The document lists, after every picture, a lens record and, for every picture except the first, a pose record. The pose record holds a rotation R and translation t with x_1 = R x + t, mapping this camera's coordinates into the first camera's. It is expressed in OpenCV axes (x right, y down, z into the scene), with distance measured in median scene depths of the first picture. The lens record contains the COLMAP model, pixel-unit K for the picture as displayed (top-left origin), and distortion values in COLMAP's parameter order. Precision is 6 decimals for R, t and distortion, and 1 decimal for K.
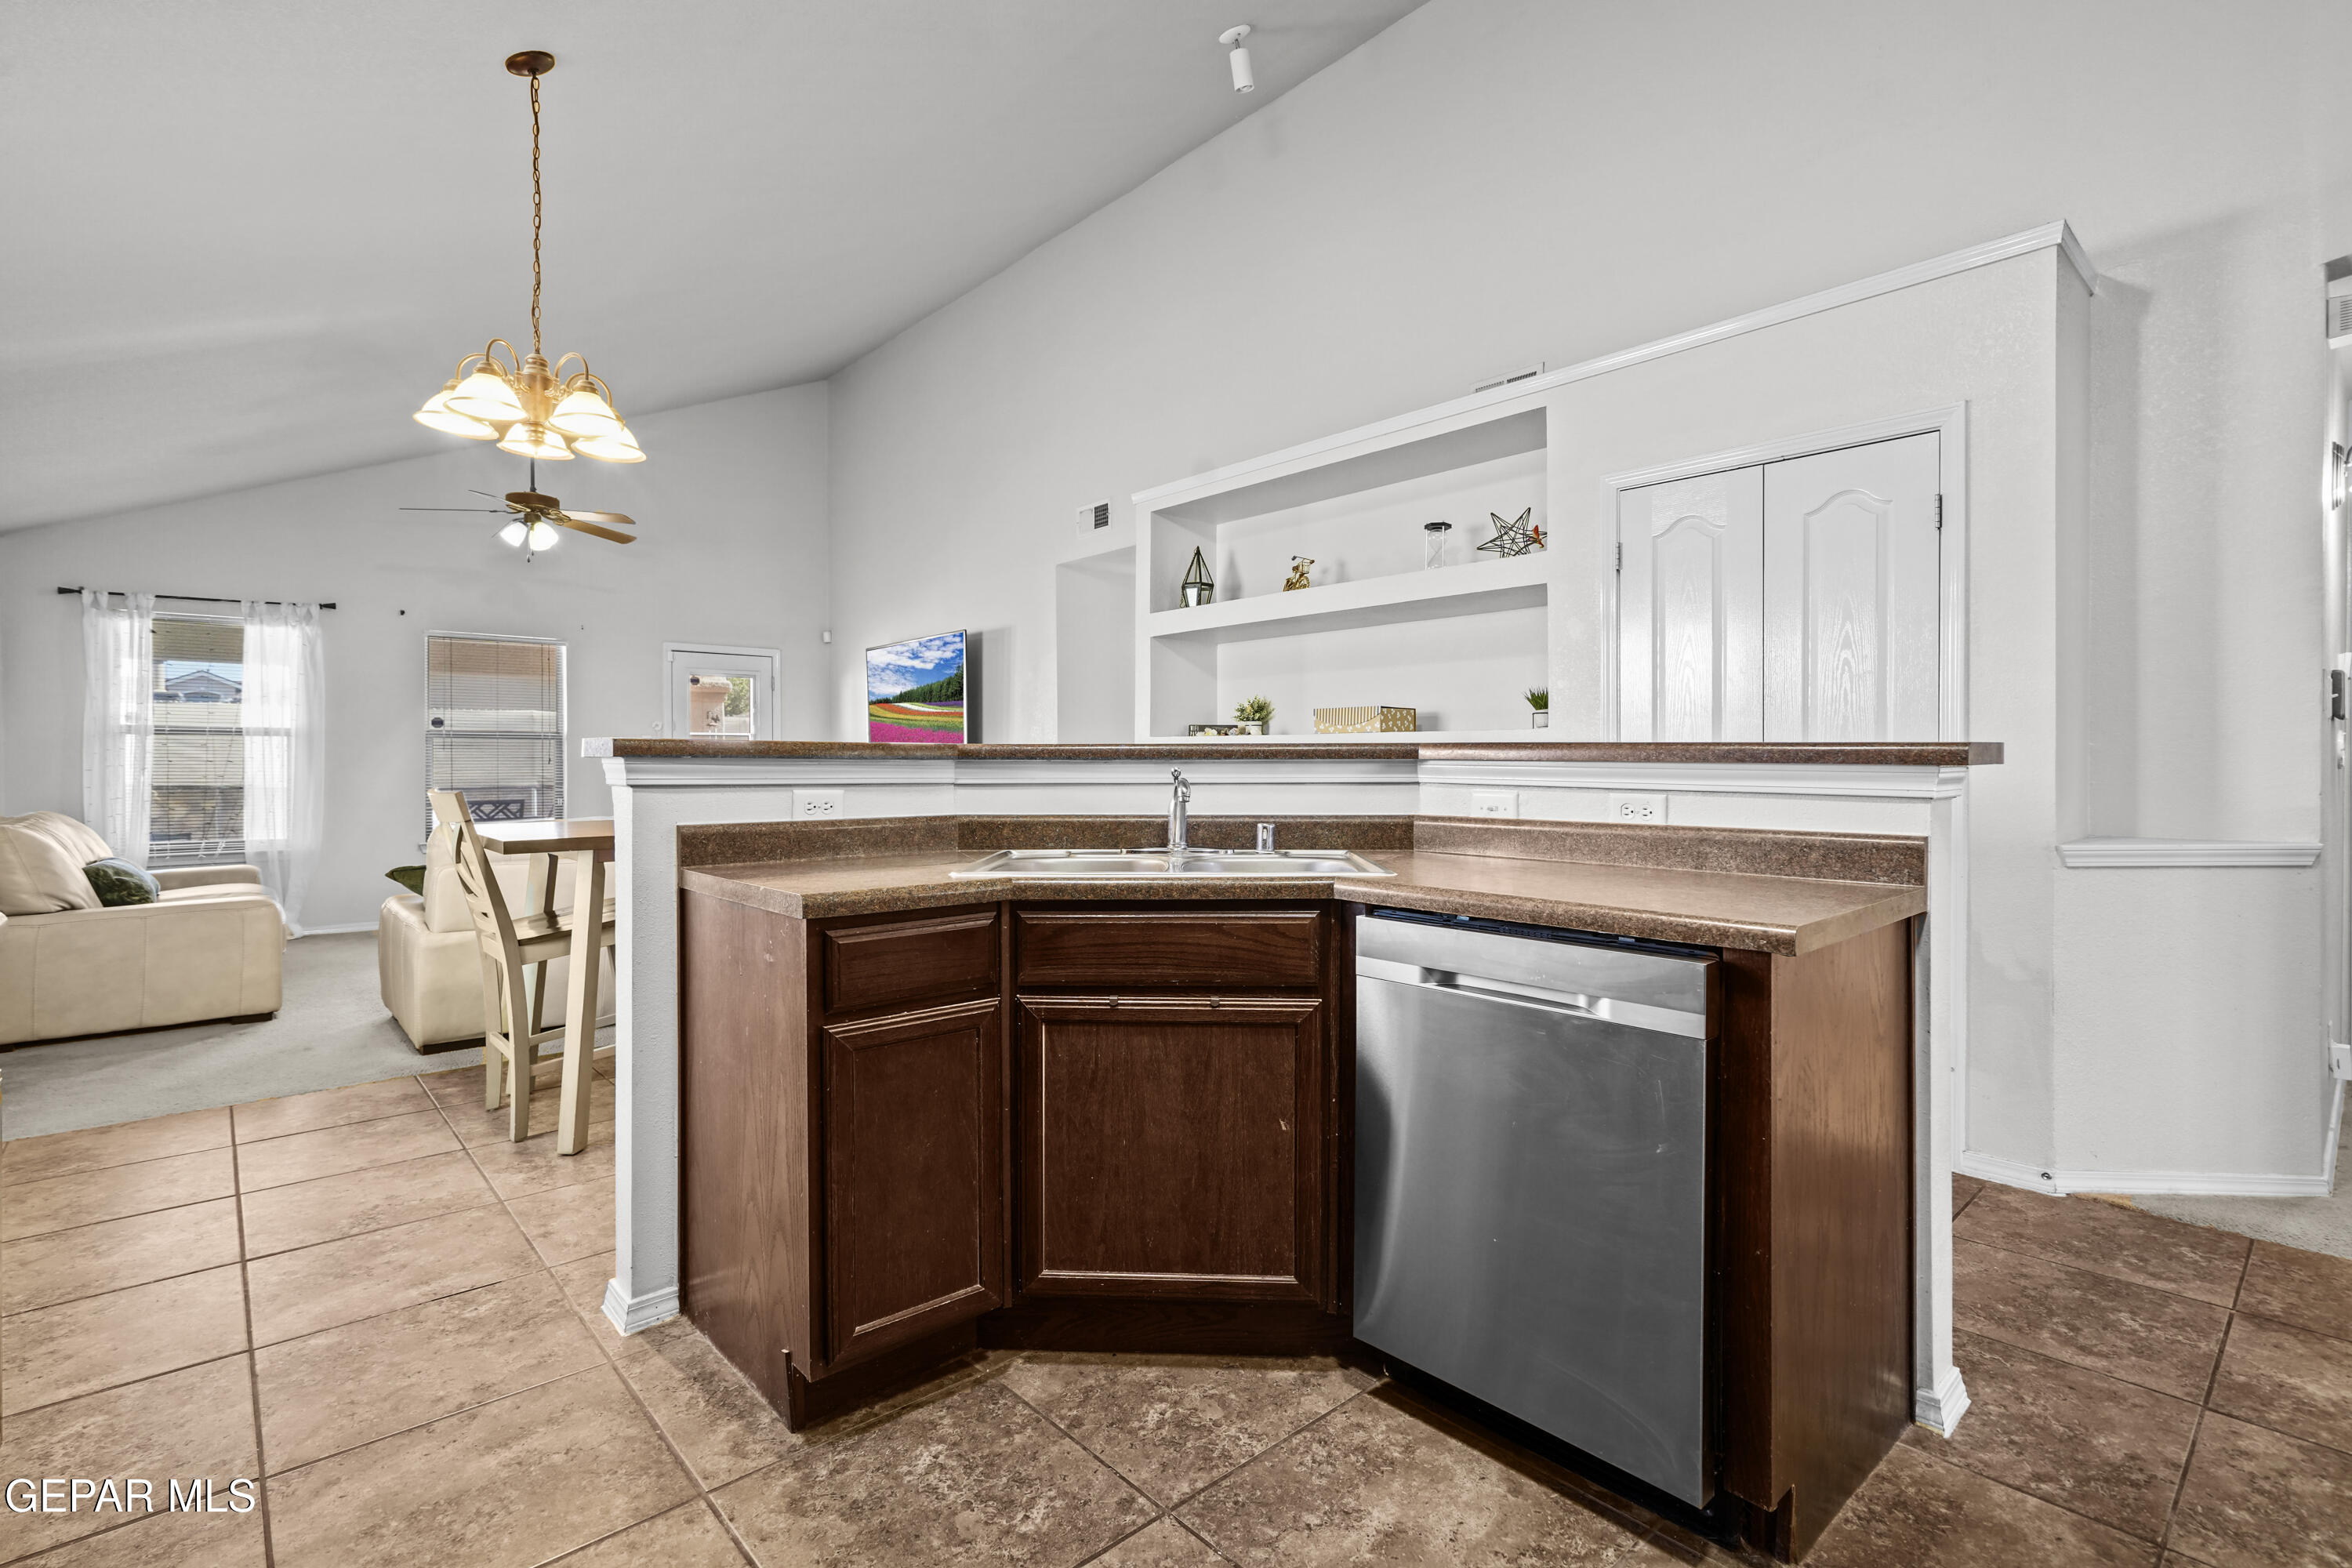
lens RADIAL K [[1083.3, 0, 1167.0], [0, 1083.3, 763.4], [0, 0, 1]] dist [0.000653, 0.001173]
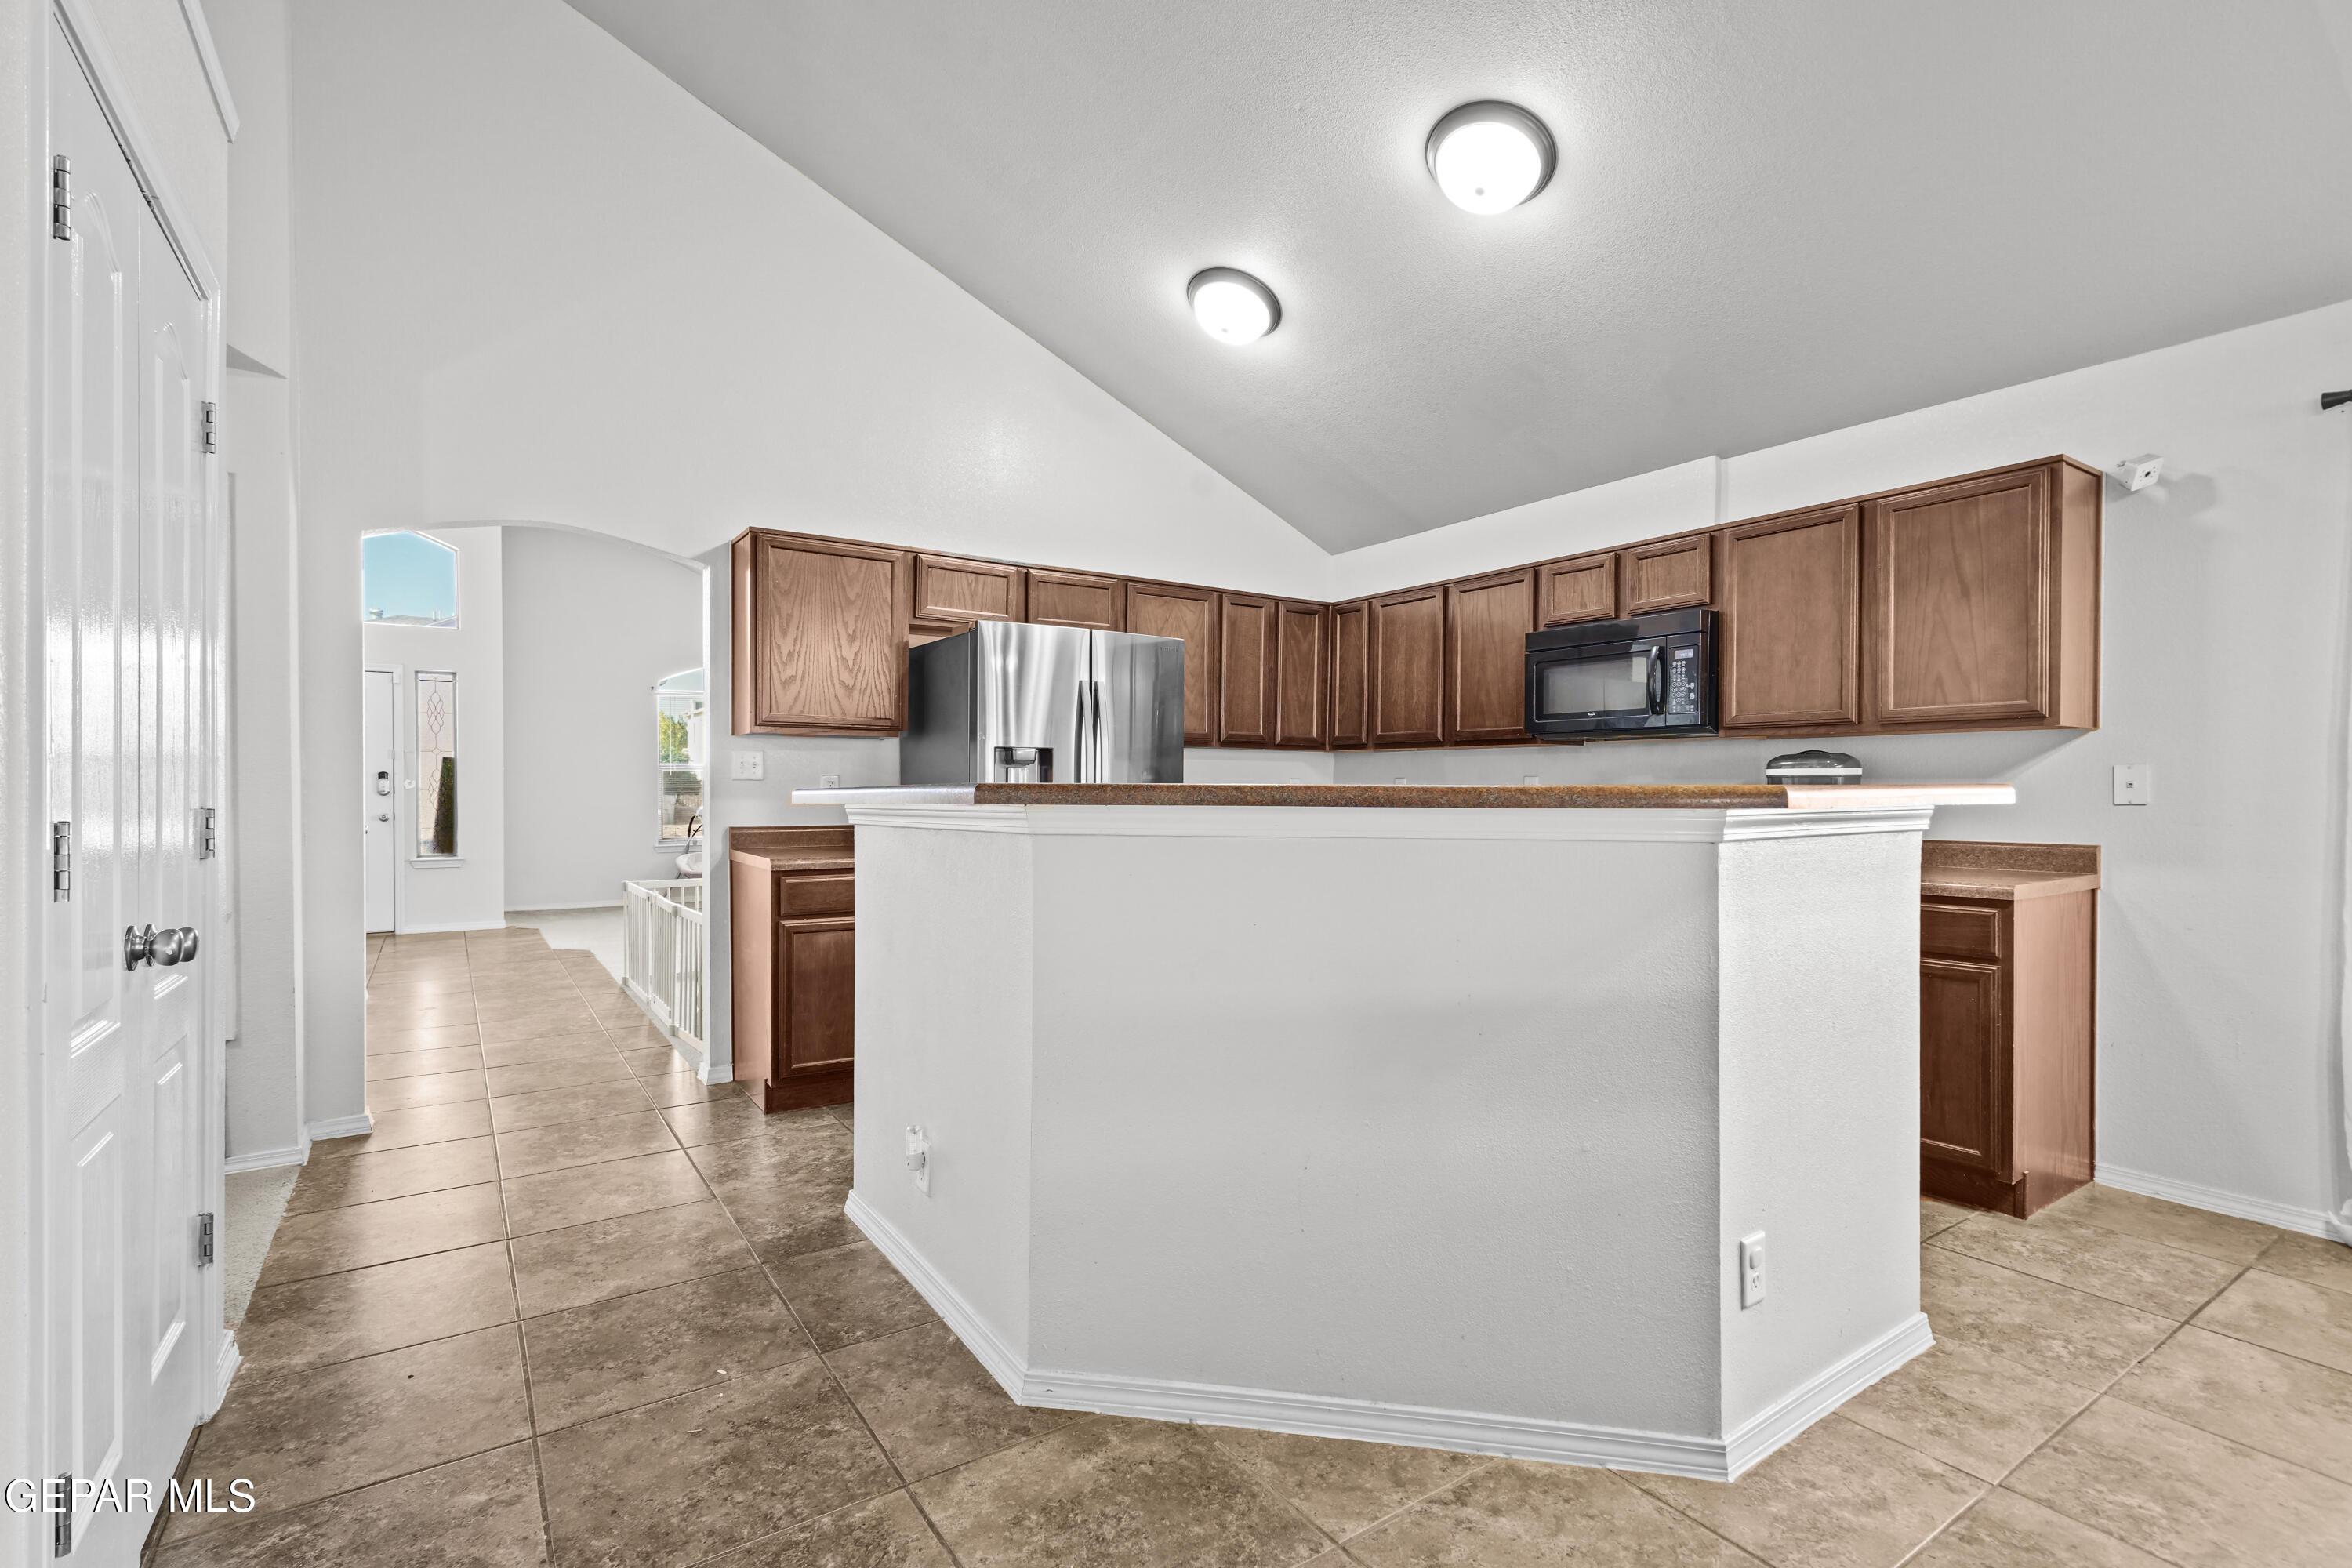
lens RADIAL K [[1084.2, 0, 1170.7], [0, 1084.2, 791.5], [0, 0, 1]] dist [-0.000951, 0.000359]
pose [[-0.990847, -0.001210, 0.134986, 0.018791], [-0.000454, 0.999984, 0.005633, -0.007648], [-0.134990, 0.005520, -0.990832, 0.727809]]
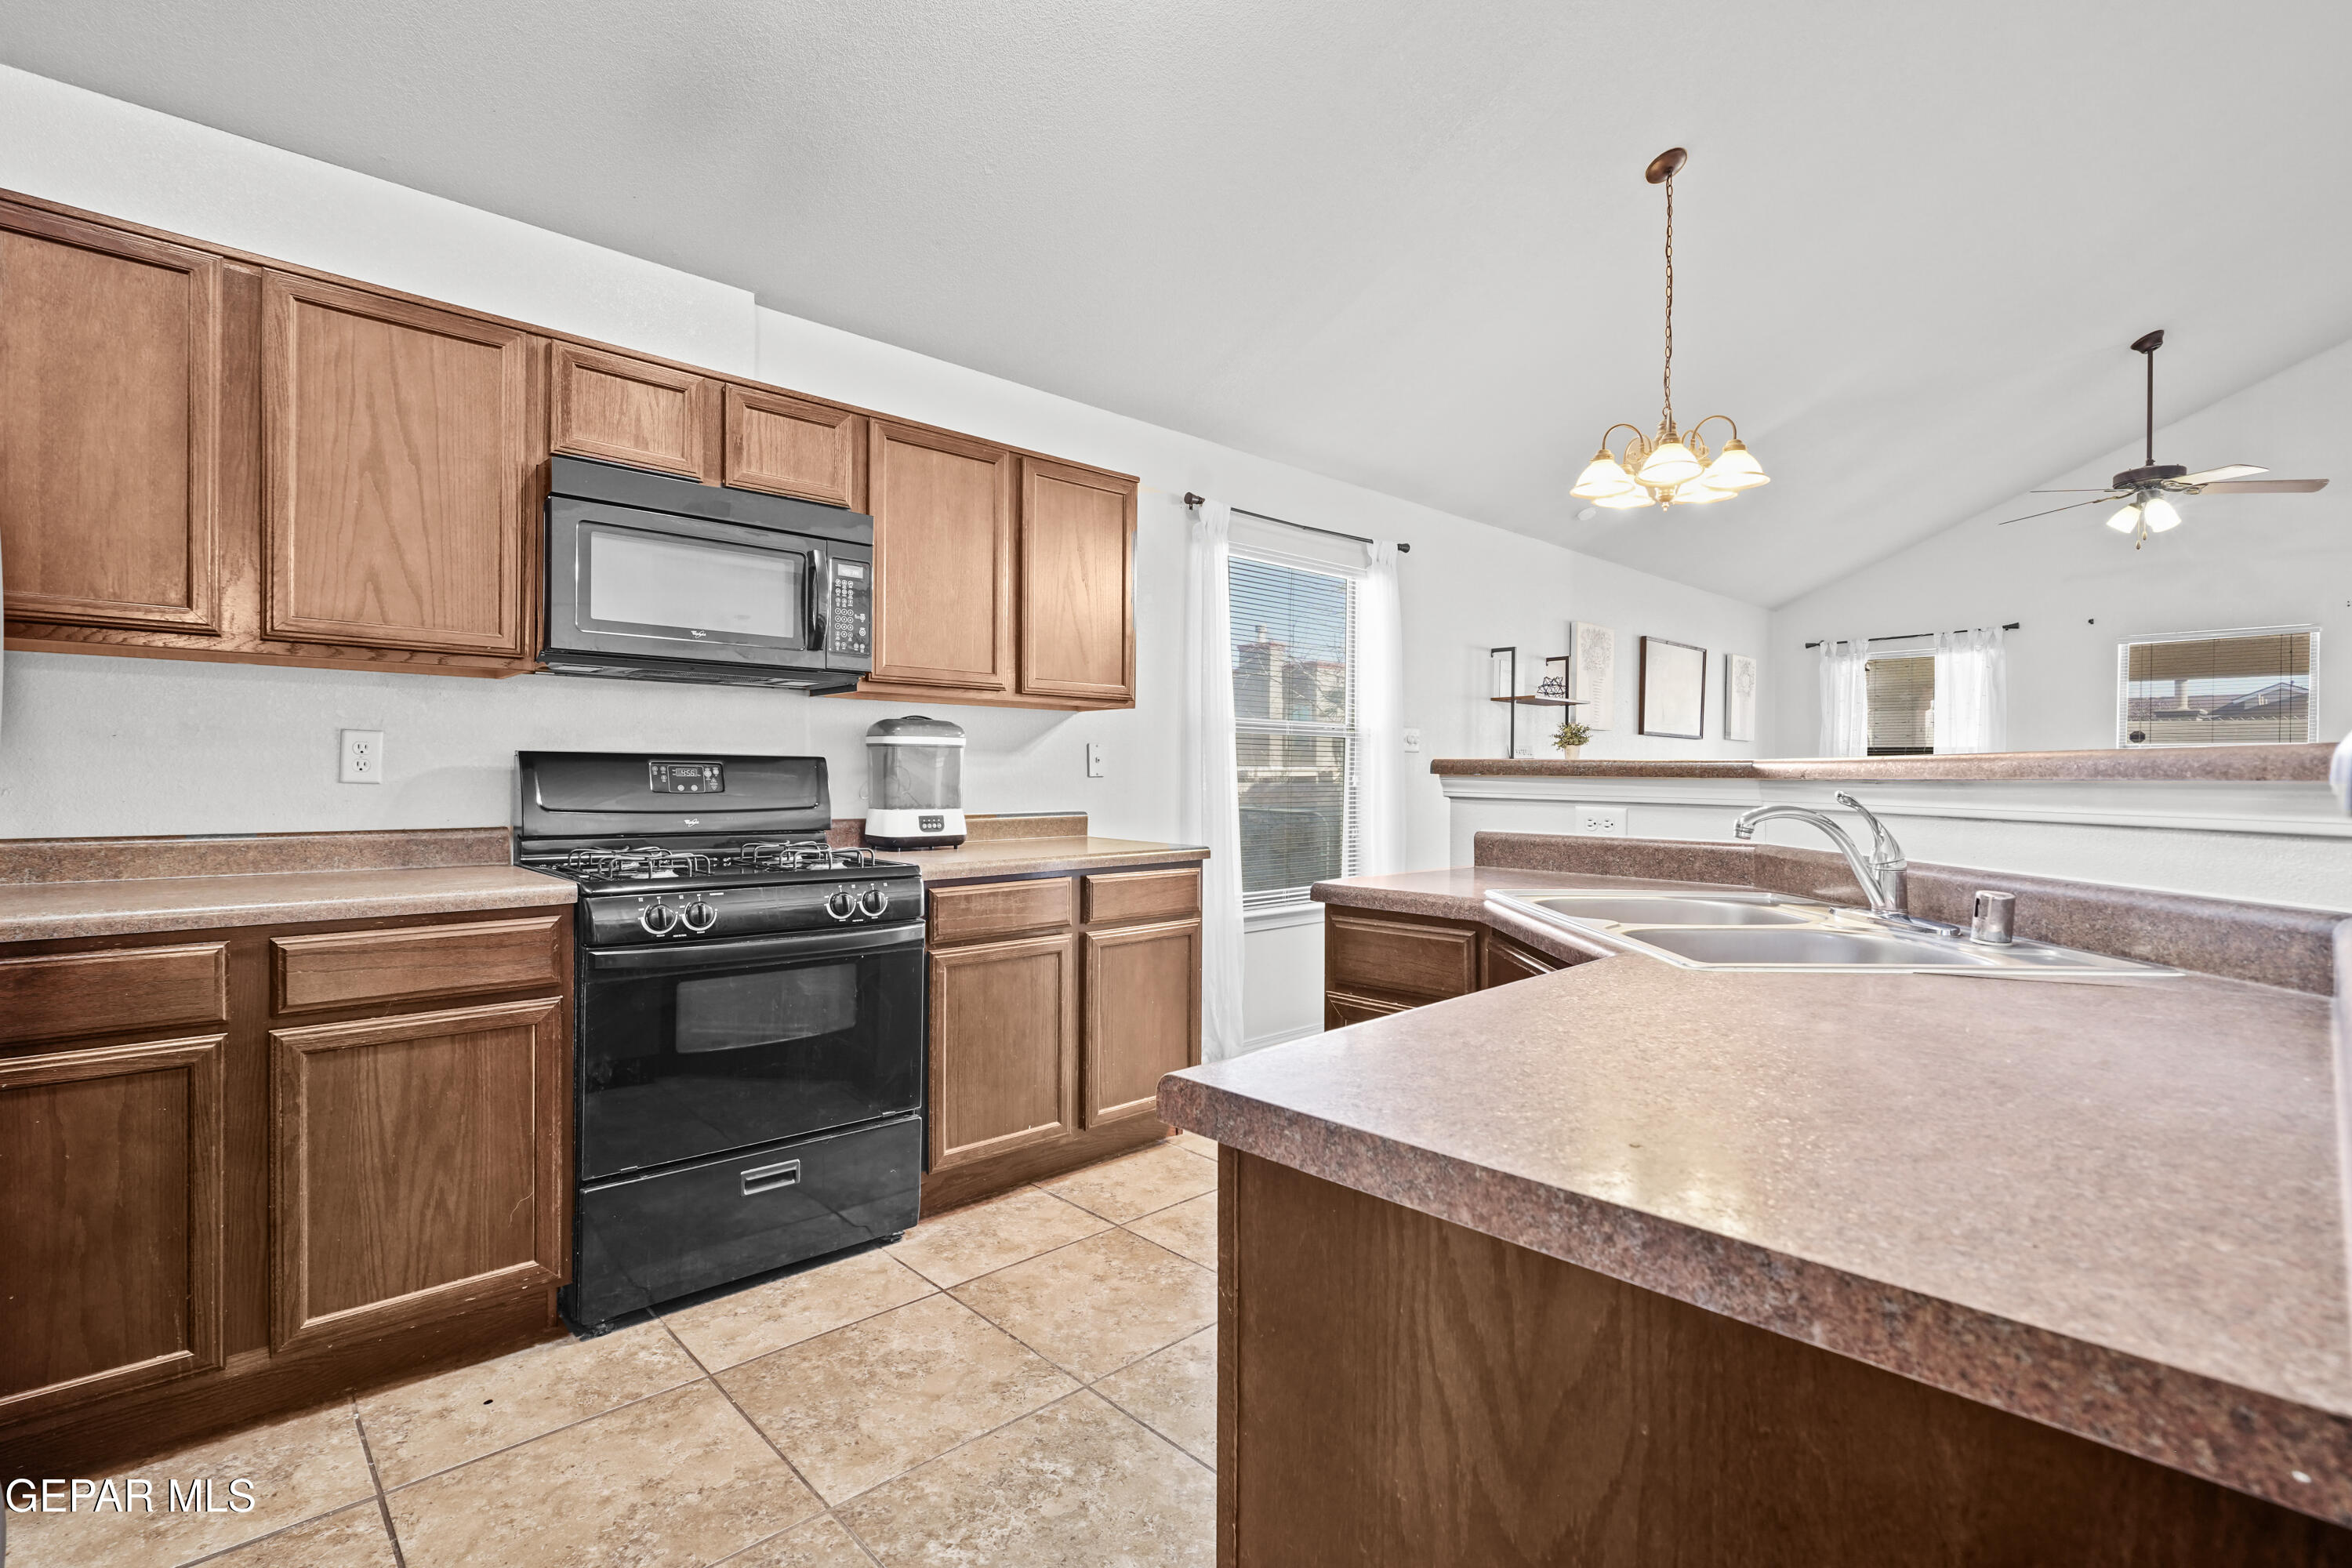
lens RADIAL K [[1079.5, 0, 1175.8], [0, 1079.5, 776.4], [0, 0, 1]] dist [0.000406, 0.000240]
pose [[0.023576, 0.003530, -0.999716, 0.249652], [-0.008255, 0.999960, 0.003336, -0.001510], [0.999688, 0.008174, 0.023604, 0.215521]]
